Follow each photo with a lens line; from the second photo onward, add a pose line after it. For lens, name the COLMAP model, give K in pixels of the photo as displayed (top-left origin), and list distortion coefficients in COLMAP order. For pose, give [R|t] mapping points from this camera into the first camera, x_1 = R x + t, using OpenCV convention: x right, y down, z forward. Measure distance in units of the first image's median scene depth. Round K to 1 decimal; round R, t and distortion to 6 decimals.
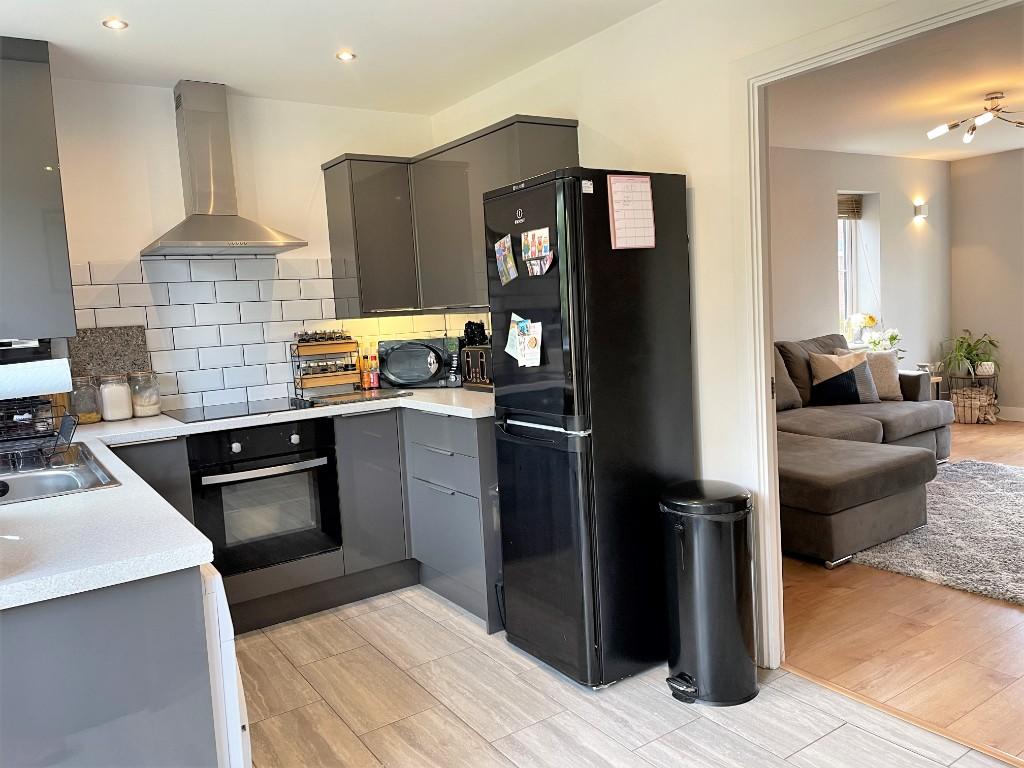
lens RADIAL K [[777.3, 0, 520.0], [0, 777.3, 382.5], [0, 0, 1]] dist [0.061149, -0.058957]
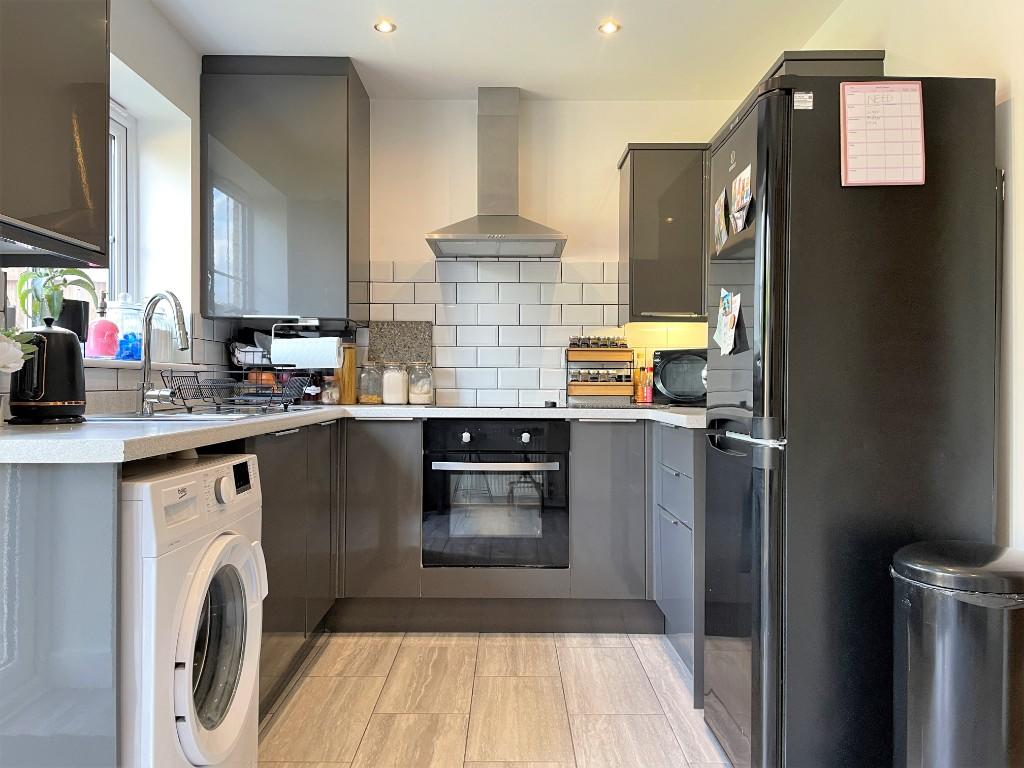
lens RADIAL K [[777.3, 0, 505.3], [0, 777.3, 387.3], [0, 0, 1]] dist [0.061149, -0.058957]
pose [[0.823905, 0.063861, -0.563118, 0.212580], [-0.108916, 0.992951, -0.046750, 0.057307], [0.556163, 0.099851, 0.825053, 0.200322]]
